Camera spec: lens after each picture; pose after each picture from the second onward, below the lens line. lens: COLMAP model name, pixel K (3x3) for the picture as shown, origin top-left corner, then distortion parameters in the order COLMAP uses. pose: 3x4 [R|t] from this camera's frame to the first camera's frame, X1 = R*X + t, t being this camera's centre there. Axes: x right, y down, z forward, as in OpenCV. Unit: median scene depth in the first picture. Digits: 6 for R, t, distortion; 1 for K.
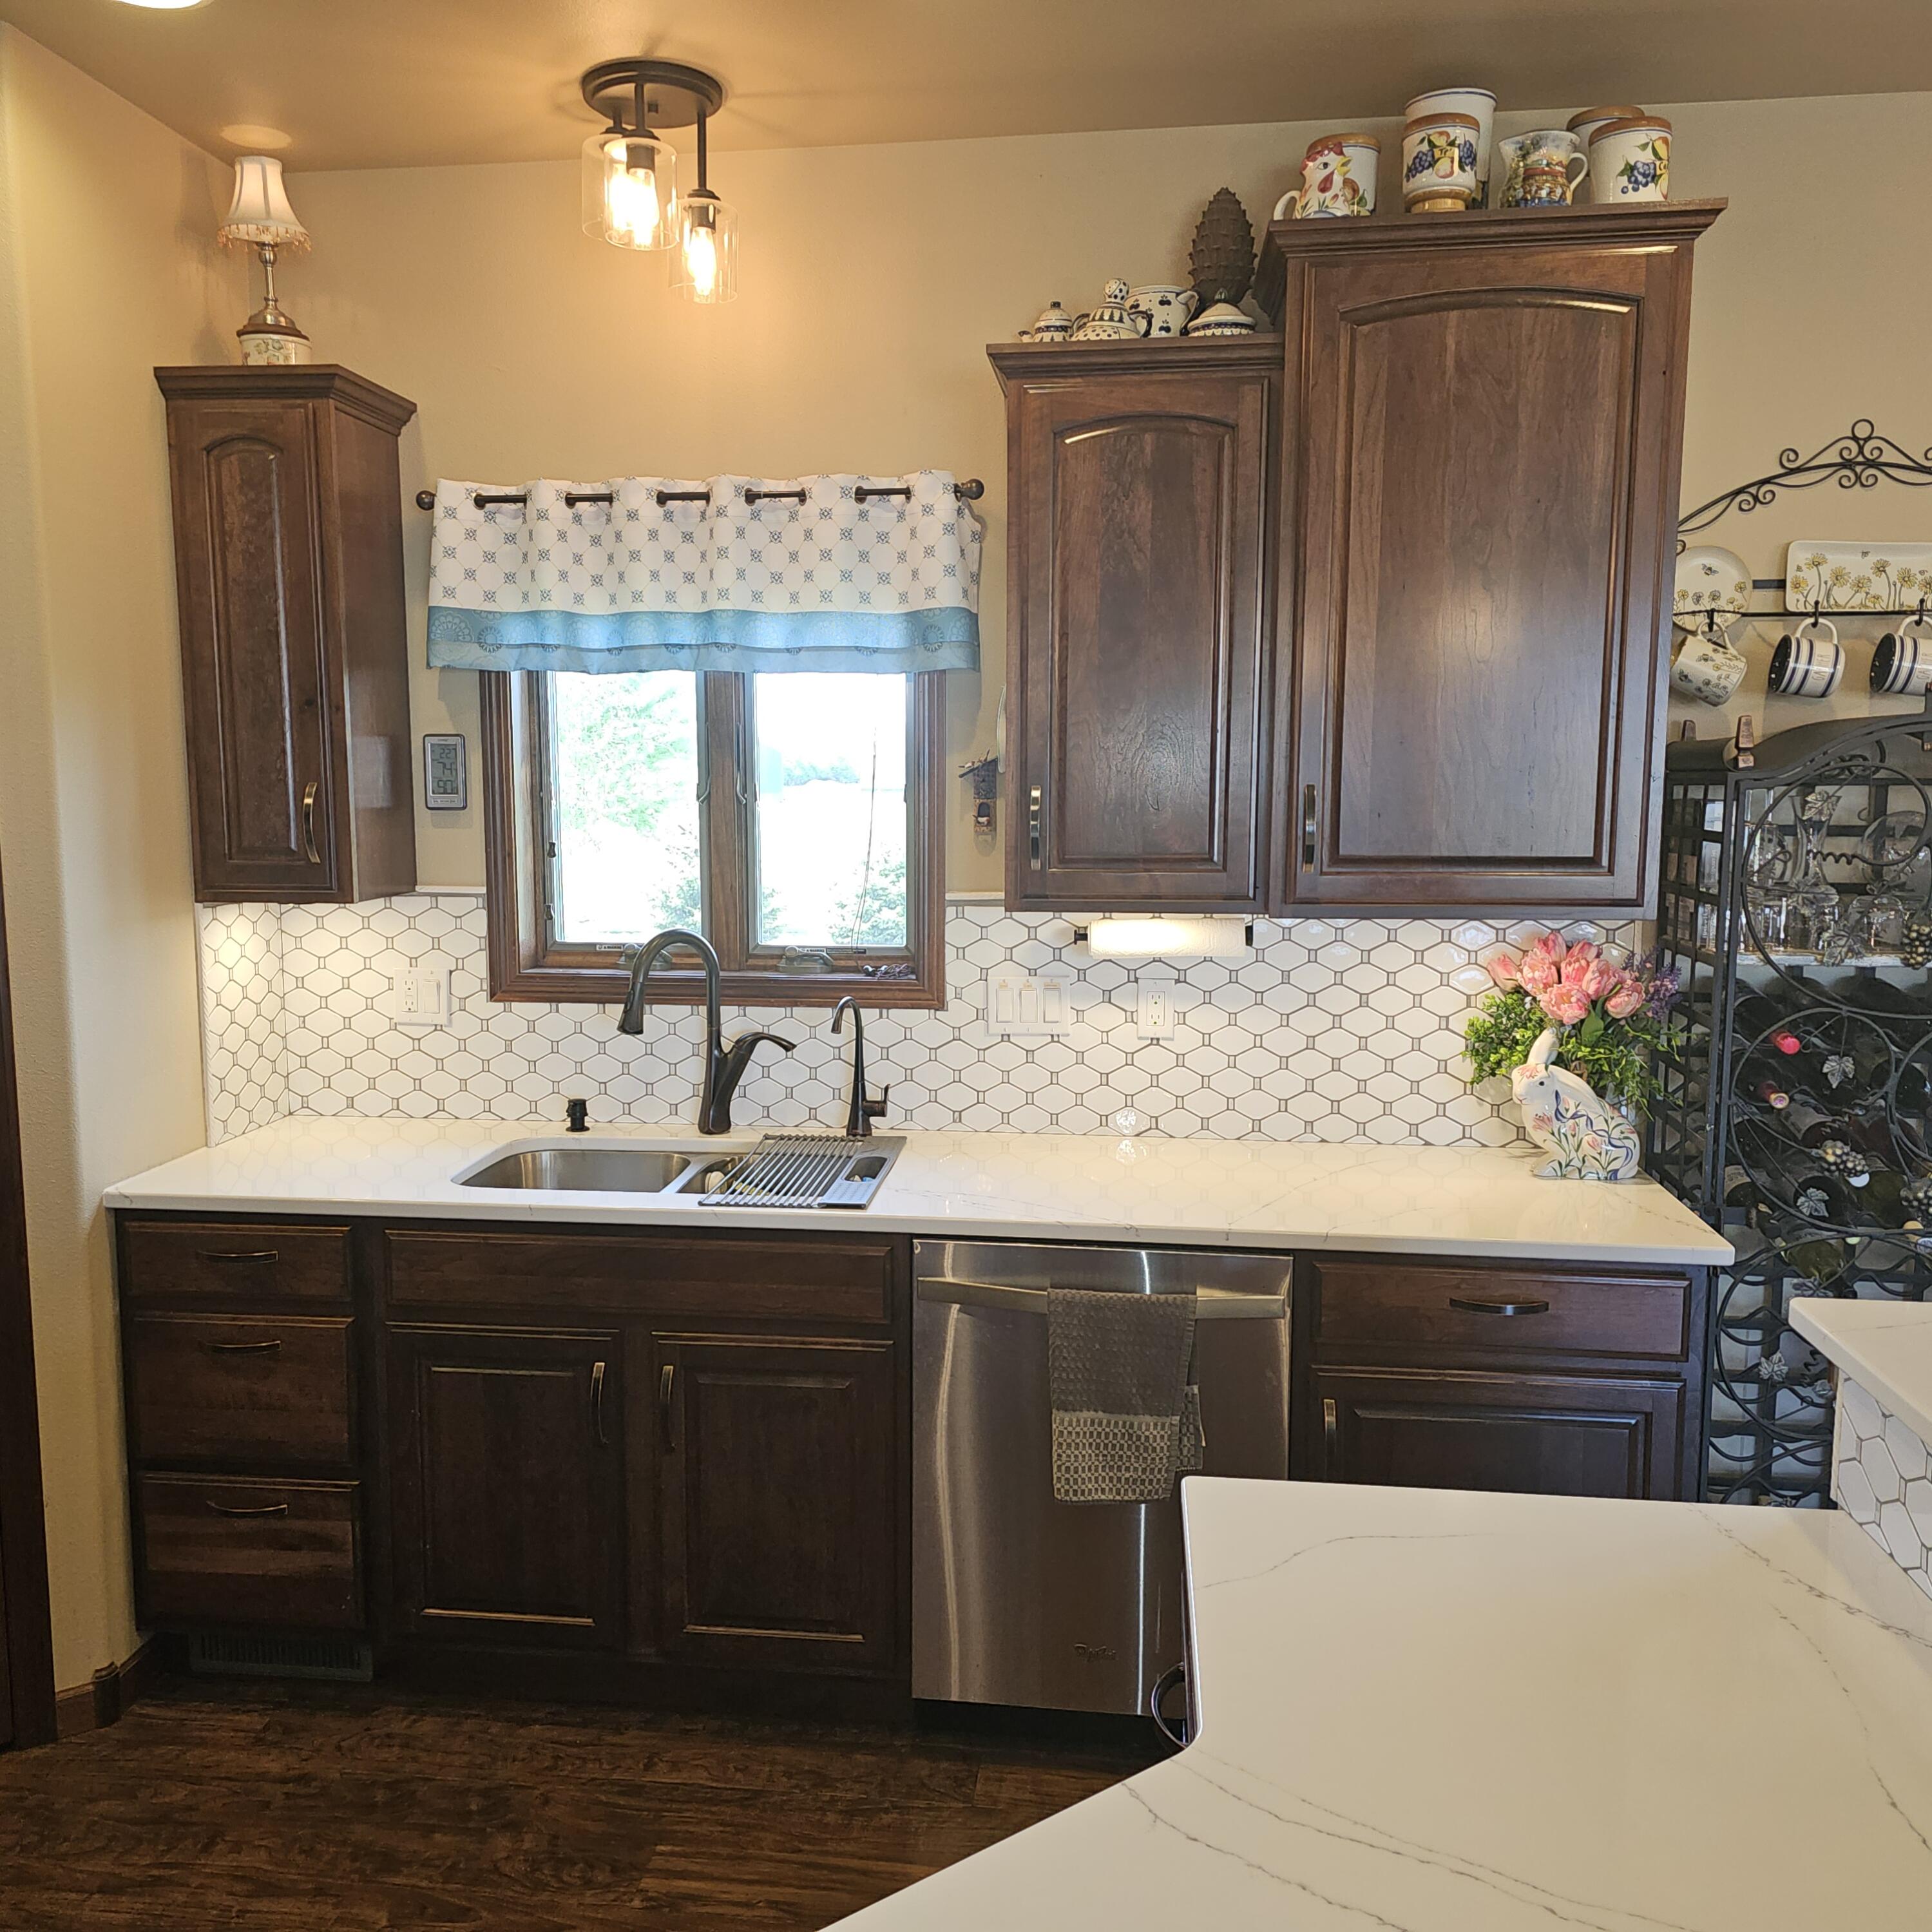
lens RADIAL K [[1722.6, 0, 924.8], [0, 1722.6, 973.3], [0, 0, 1]] dist [0.103332, -0.144637]
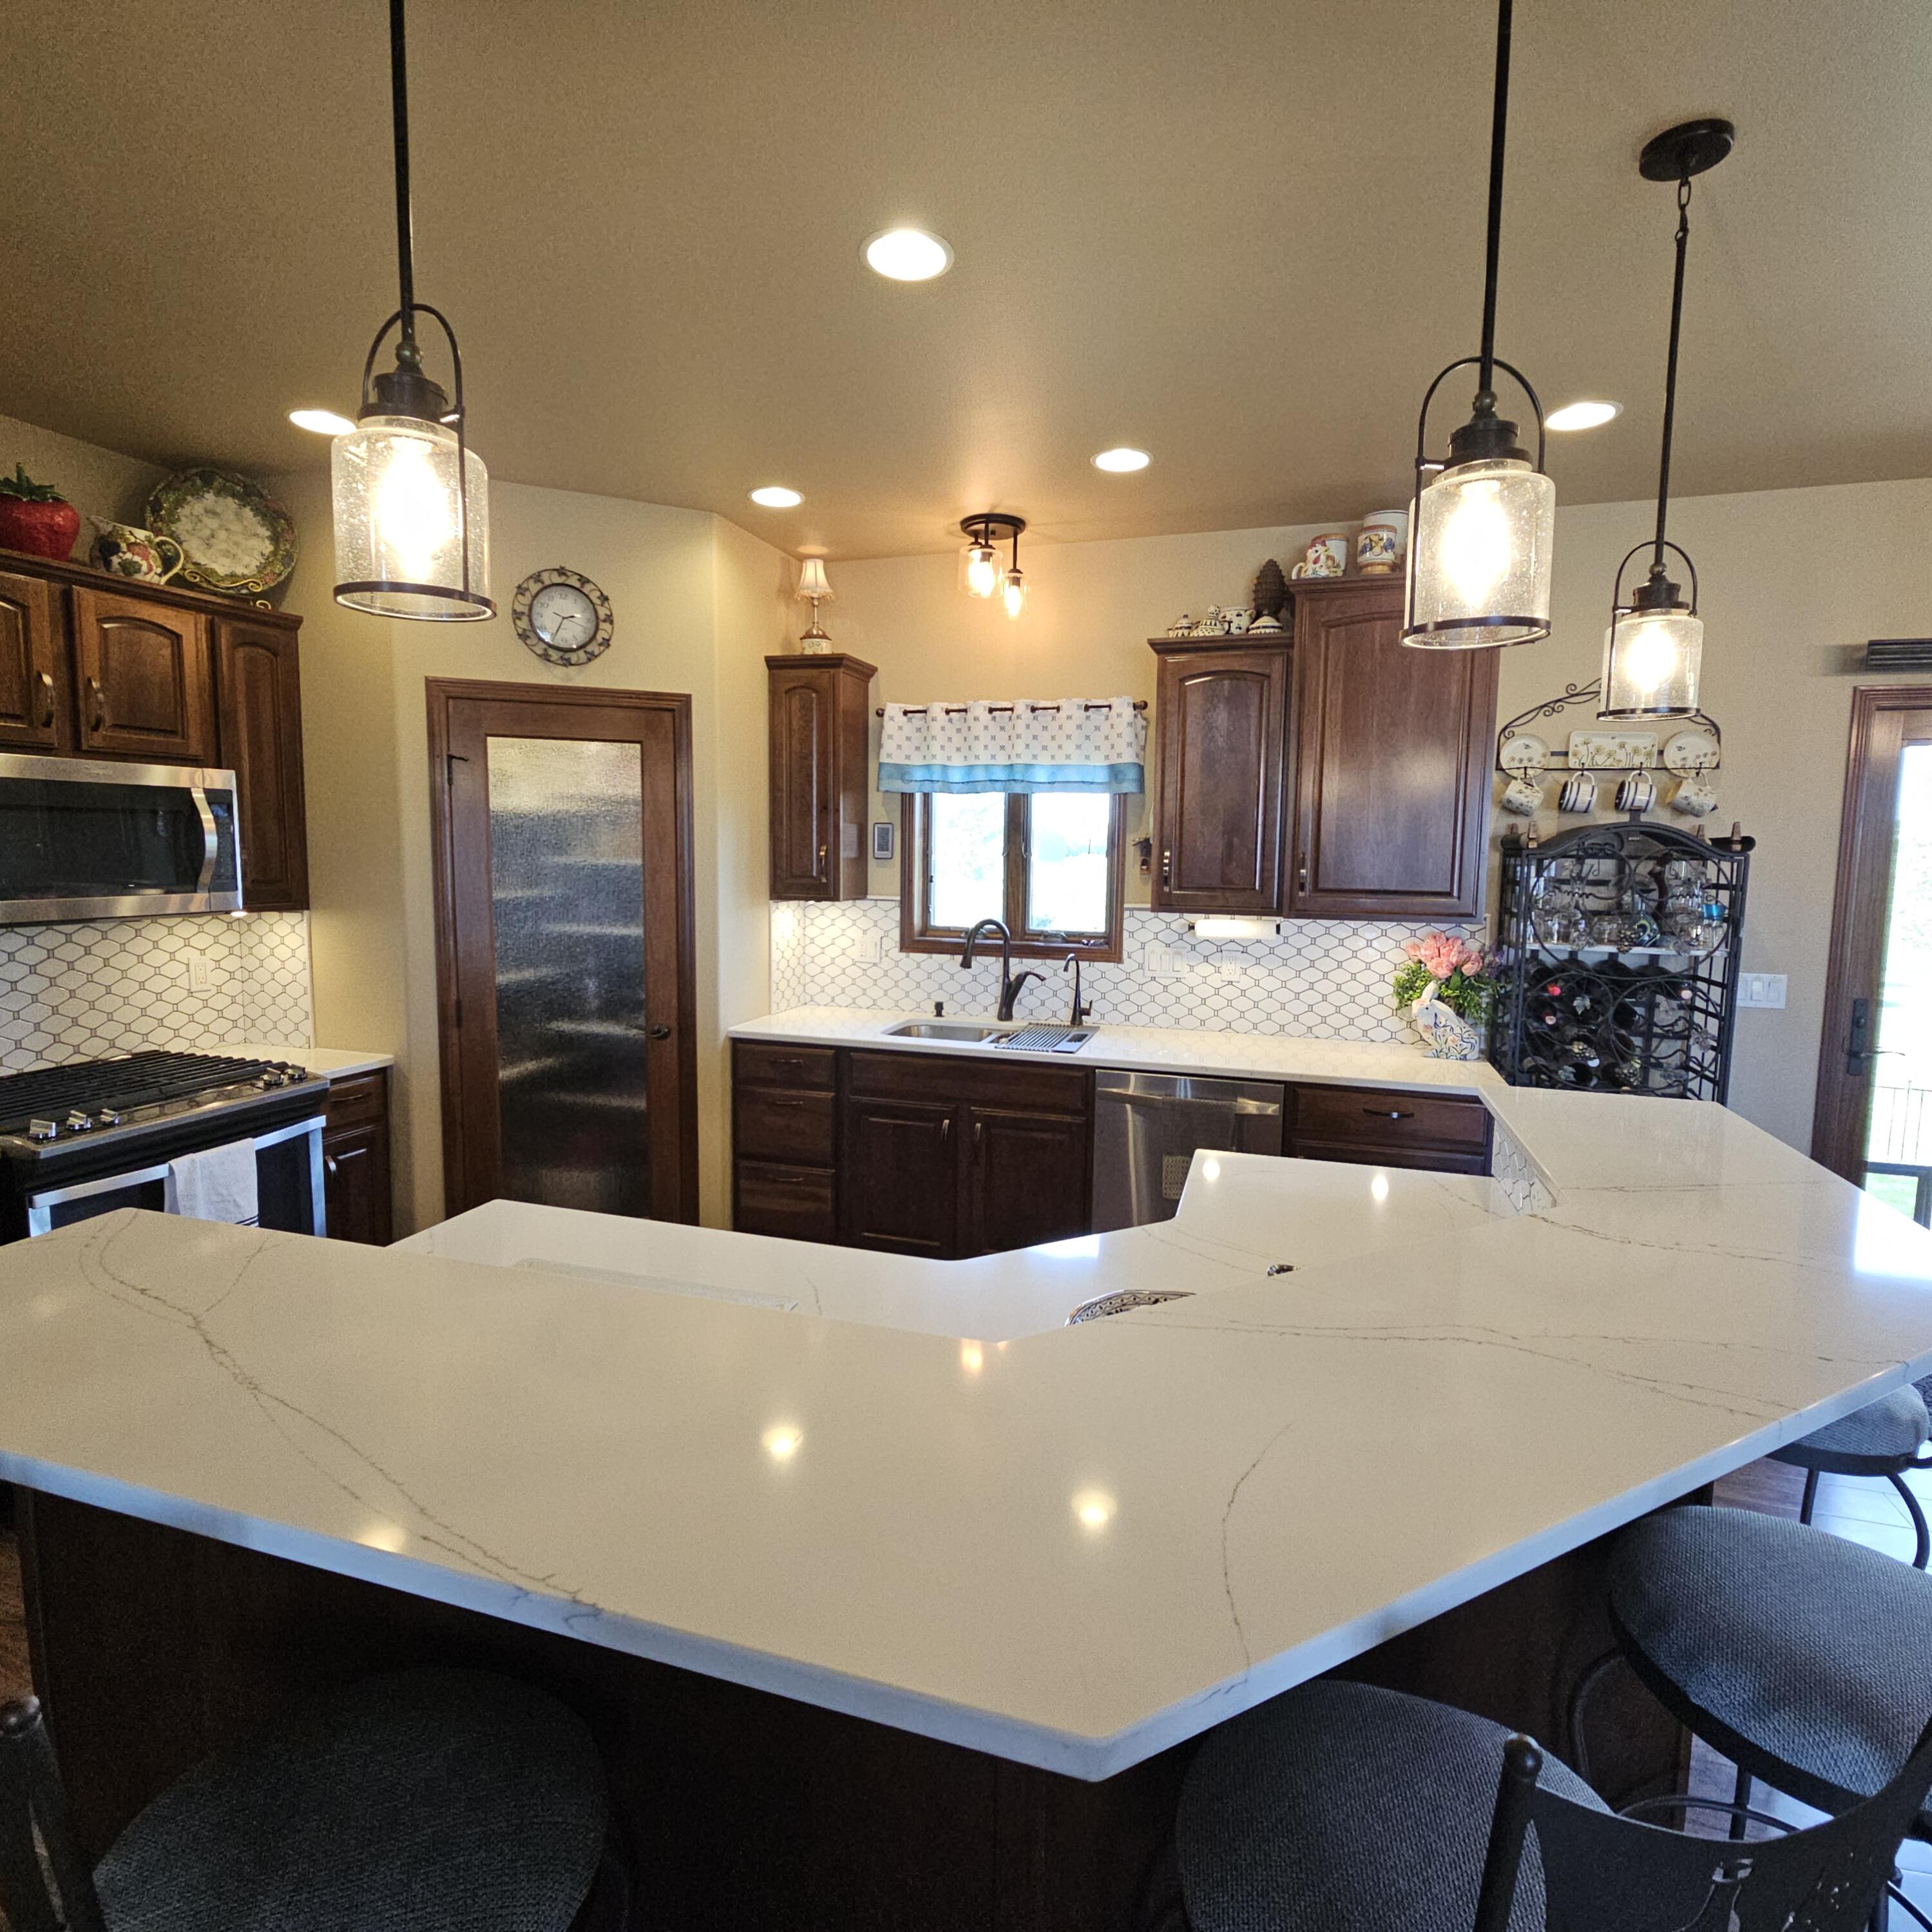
lens RADIAL K [[1051.8, 0, 964.8], [0, 1051.8, 940.3], [0, 0, 1]] dist [0.003082, -0.002404]
pose [[0.984382, 0.030261, -0.173425, 0.045037], [-0.035123, 0.999069, -0.025037, 0.033126], [0.172506, 0.030737, 0.984529, -0.235157]]
